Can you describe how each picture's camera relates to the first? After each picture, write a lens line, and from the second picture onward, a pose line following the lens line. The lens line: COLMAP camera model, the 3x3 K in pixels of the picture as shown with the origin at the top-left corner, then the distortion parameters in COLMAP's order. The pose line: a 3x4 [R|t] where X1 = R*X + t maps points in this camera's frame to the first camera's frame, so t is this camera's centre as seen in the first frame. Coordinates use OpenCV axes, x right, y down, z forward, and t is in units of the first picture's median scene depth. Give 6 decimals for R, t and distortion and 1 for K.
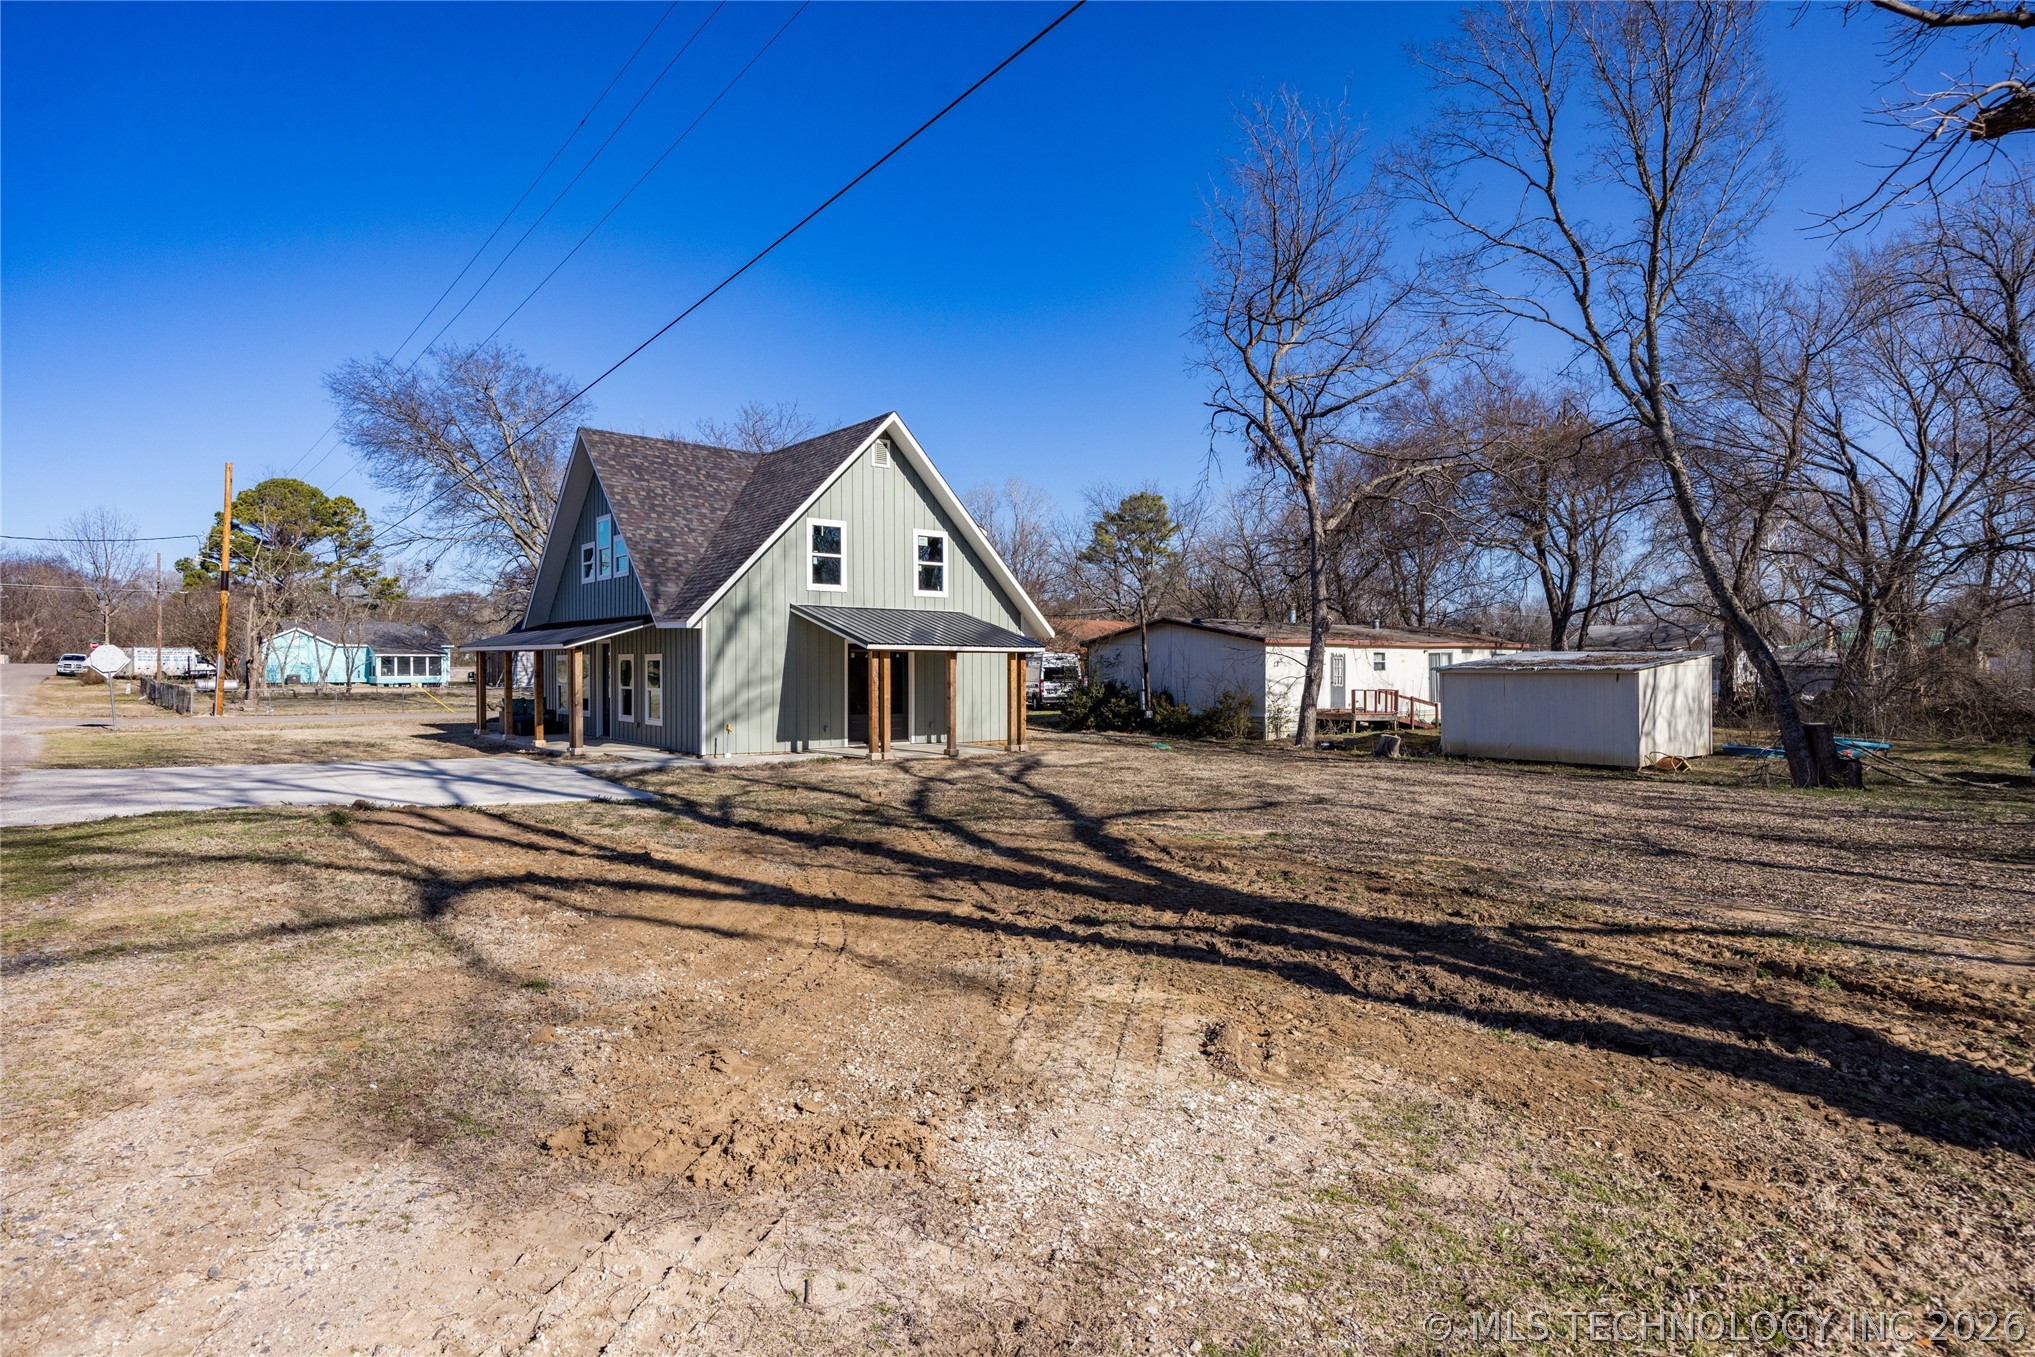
lens RADIAL K [[1102.0, 0, 1017.5], [0, 1102.0, 678.5], [0, 0, 1]] dist [0.022706, -0.000150]
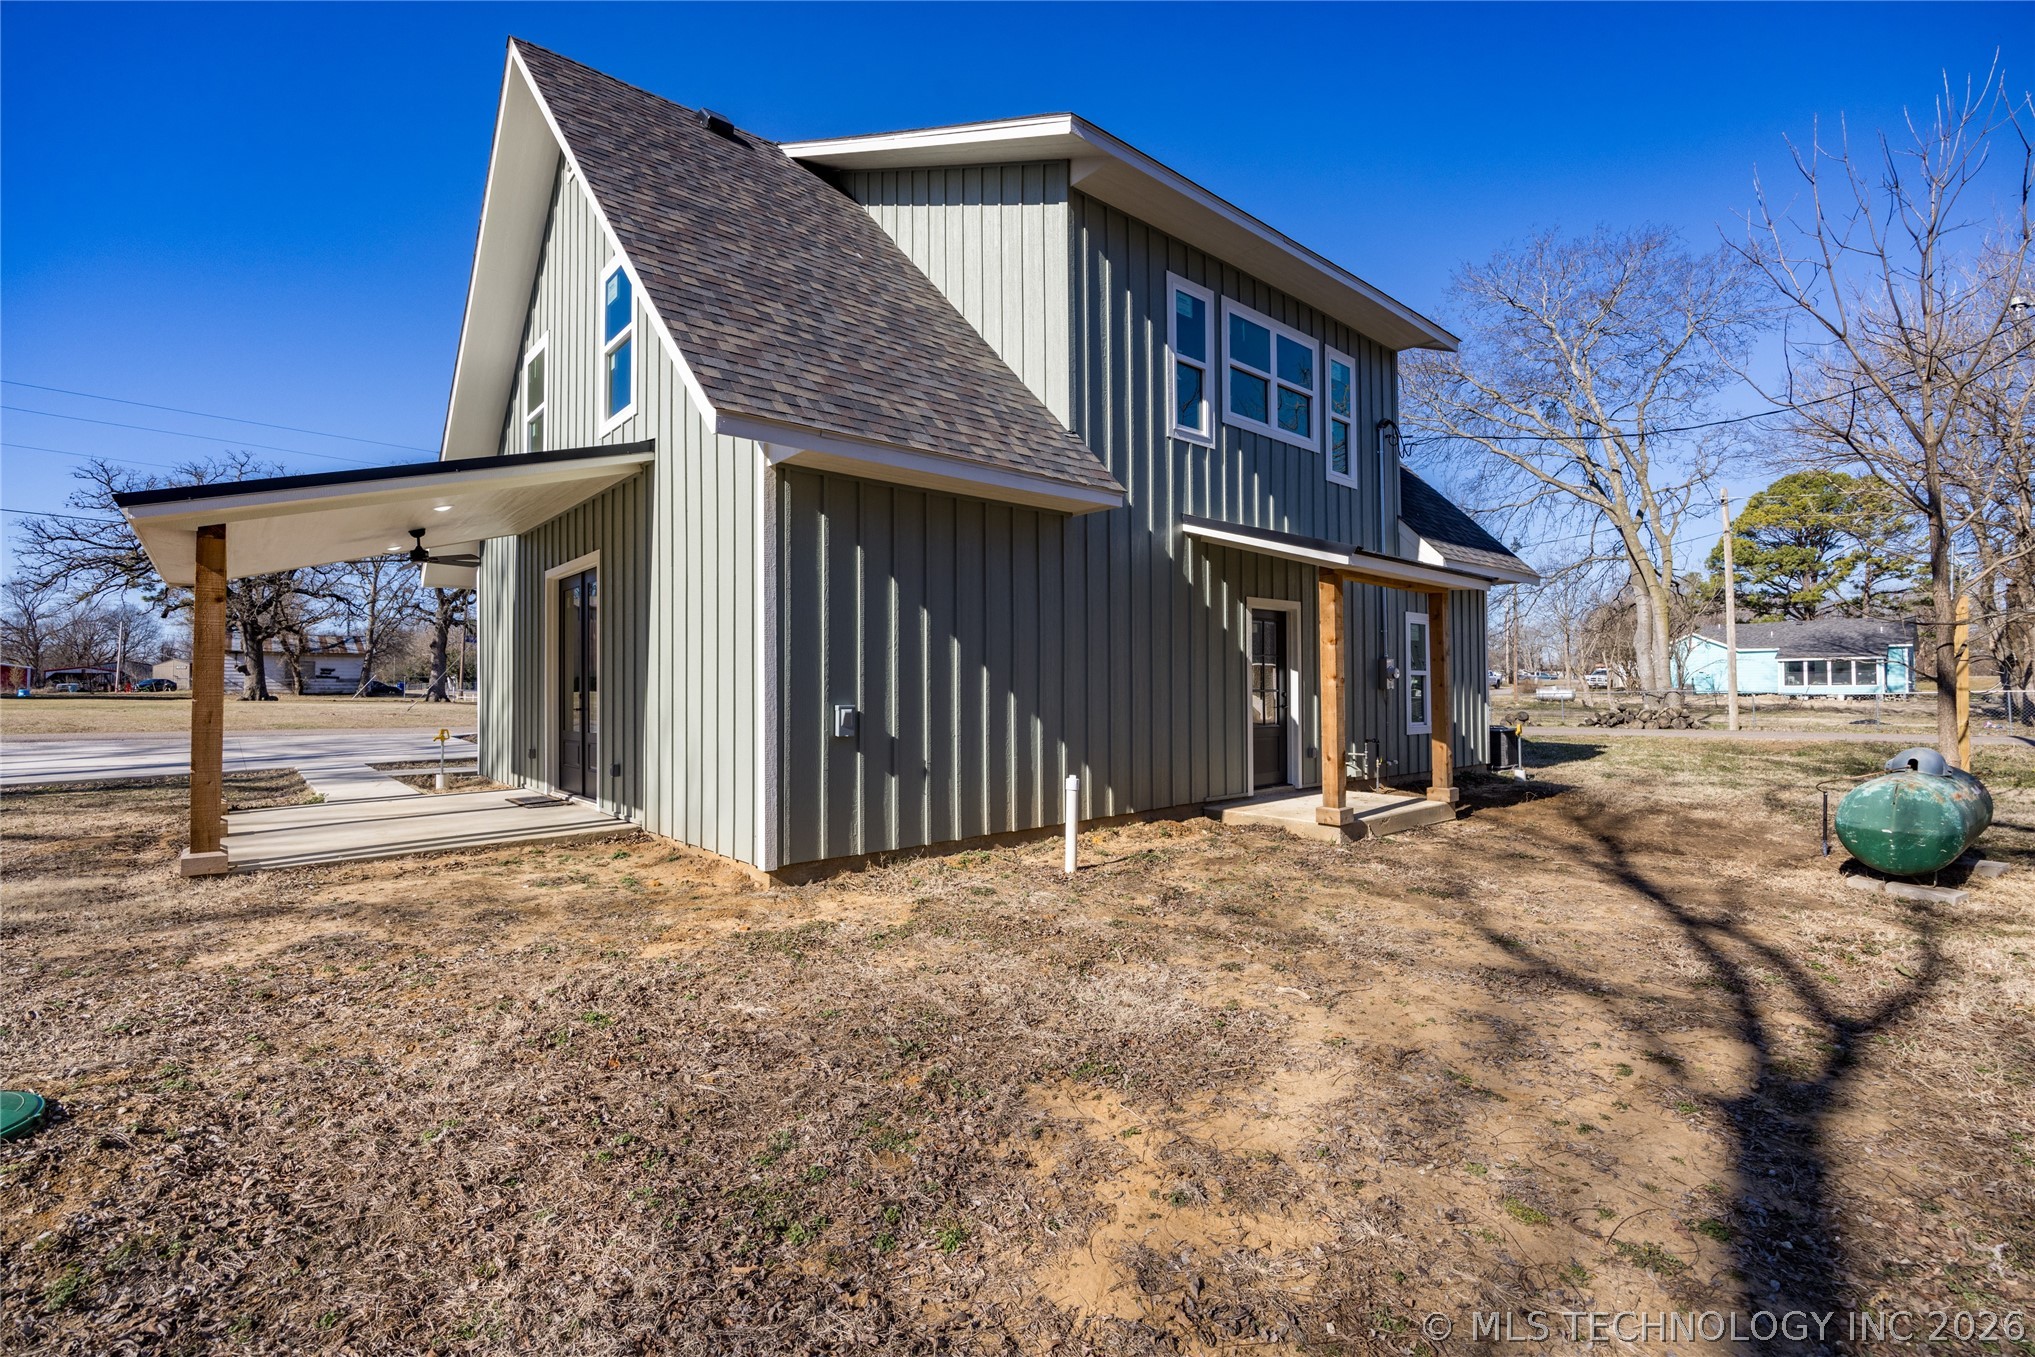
lens RADIAL K [[901.8, 0, 1017.5], [0, 901.8, 678.5], [0, 0, 1]] dist [-0.014627, 0.000071]
pose [[0.033909, -0.017281, -0.999276, 0.225933], [-0.002407, 0.999846, -0.017372, 0.015106], [0.999422, 0.002994, 0.033862, 1.120914]]
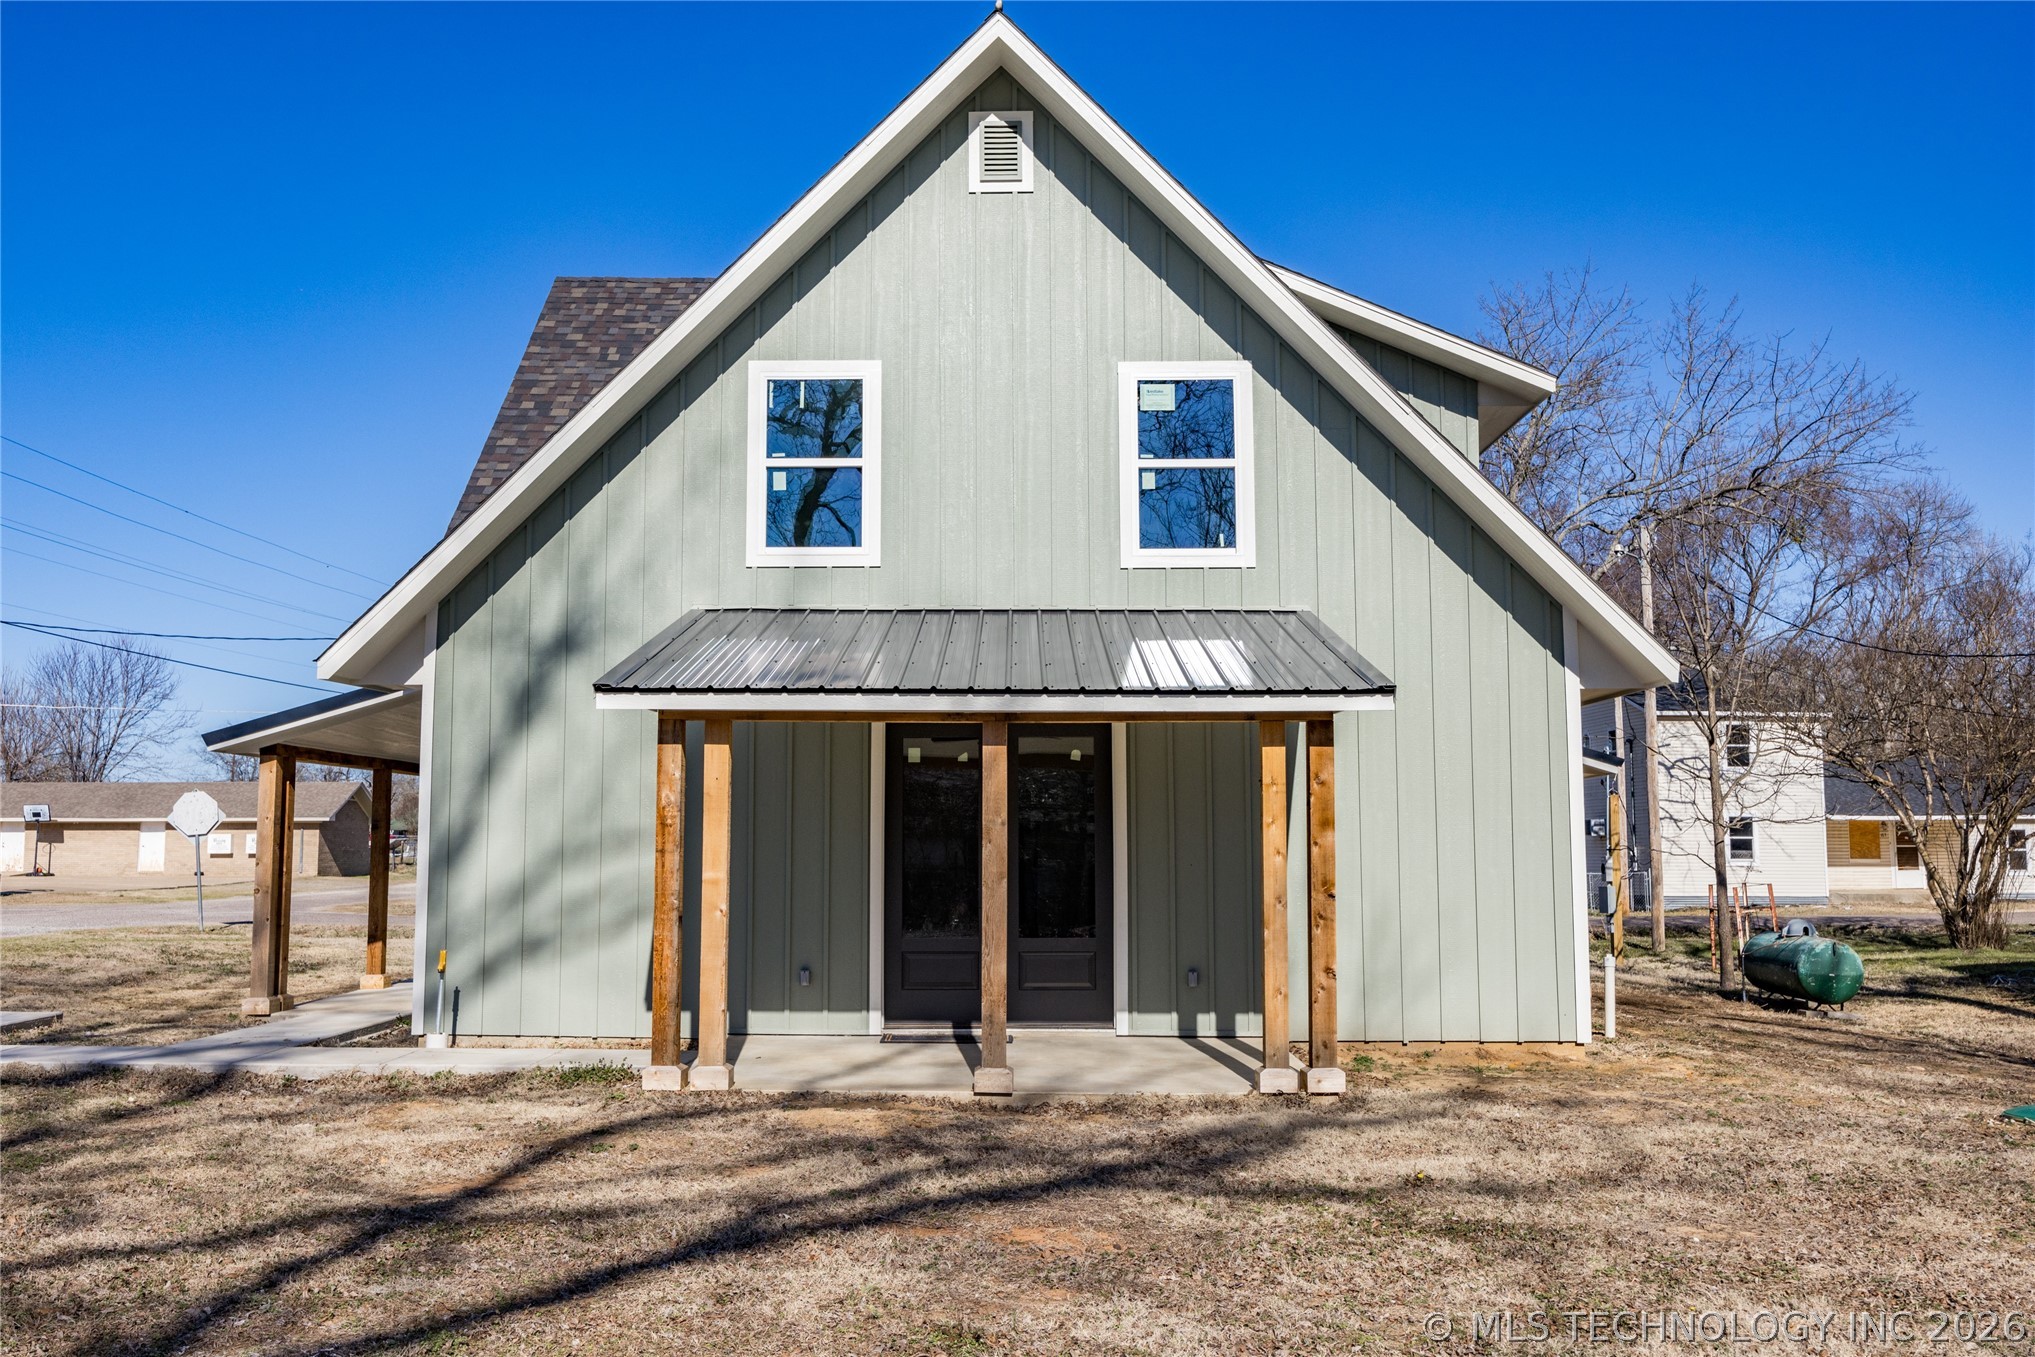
lens RADIAL K [[1841.6, 0, 1010.3], [0, 1841.6, 675.7], [0, 0, 1]] dist [0.005794, -0.003156]
pose [[0.775000, -0.062211, -0.628891, 0.210172], [-0.003724, 0.994676, -0.102983, 0.010902], [0.631950, 0.082154, 0.770643, 0.563540]]
